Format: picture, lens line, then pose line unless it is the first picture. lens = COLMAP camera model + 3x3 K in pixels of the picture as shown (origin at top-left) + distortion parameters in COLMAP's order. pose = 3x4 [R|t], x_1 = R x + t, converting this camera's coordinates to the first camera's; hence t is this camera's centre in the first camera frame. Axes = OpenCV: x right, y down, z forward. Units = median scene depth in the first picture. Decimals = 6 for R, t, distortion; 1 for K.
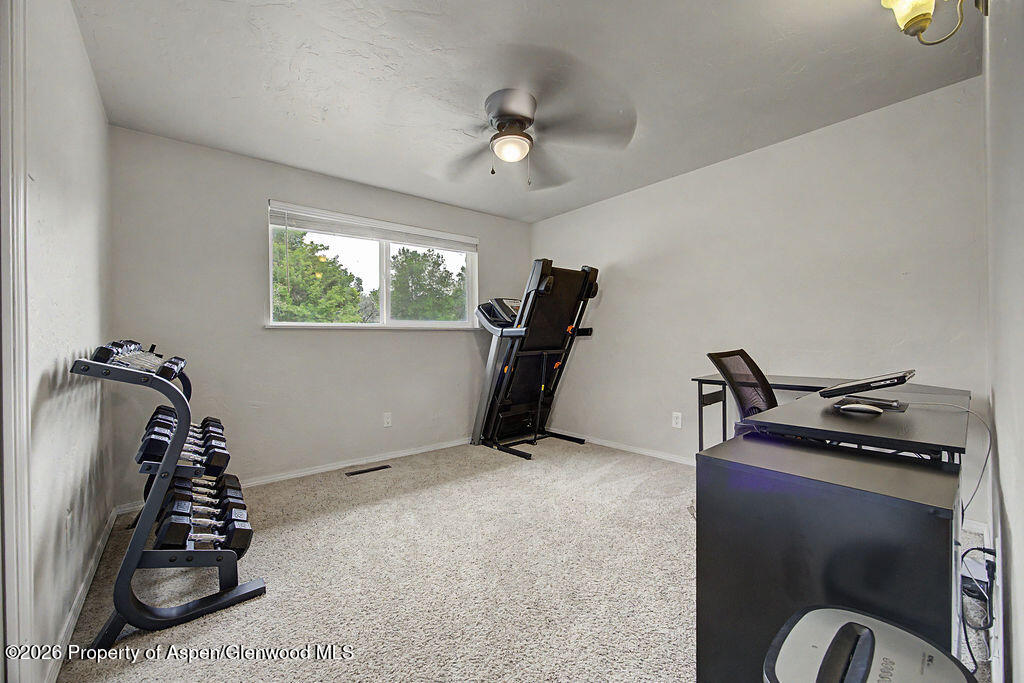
lens RADIAL K [[418.9, 0, 510.6], [0, 418.9, 338.9], [0, 0, 1]] dist [-0.006885, 0.002921]
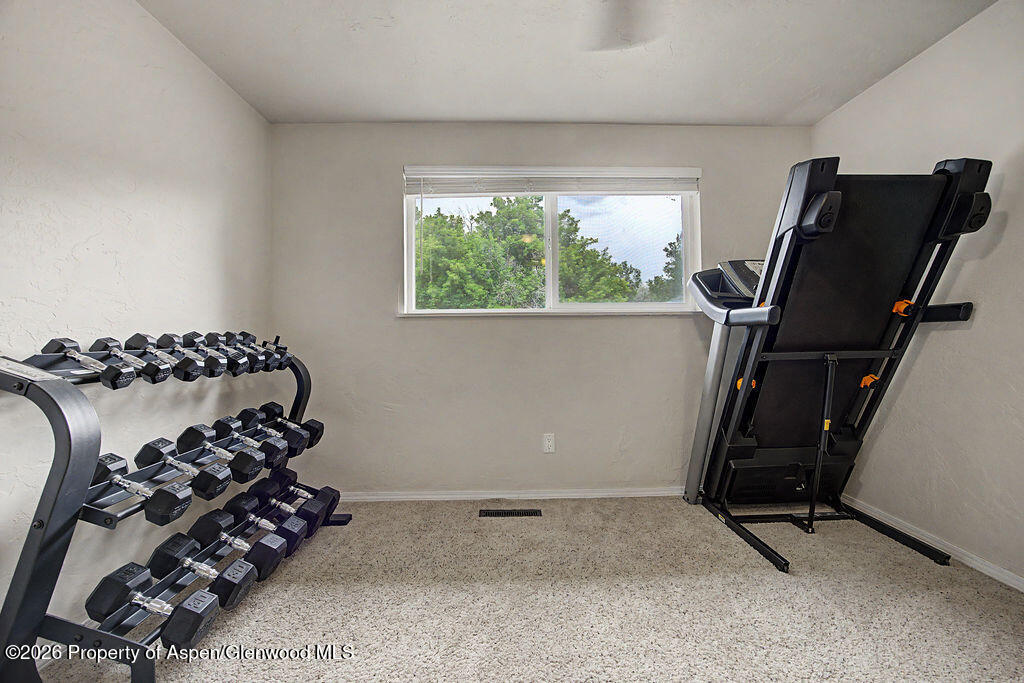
lens RADIAL K [[418.9, 0, 497.2], [0, 418.9, 328.2], [0, 0, 1]] dist [-0.006885, 0.002921]
pose [[0.784094, -0.006421, -0.620609, 0.080593], [0.005216, 0.999979, -0.003756, -0.000350], [0.620620, -0.000292, 0.784111, 0.369076]]
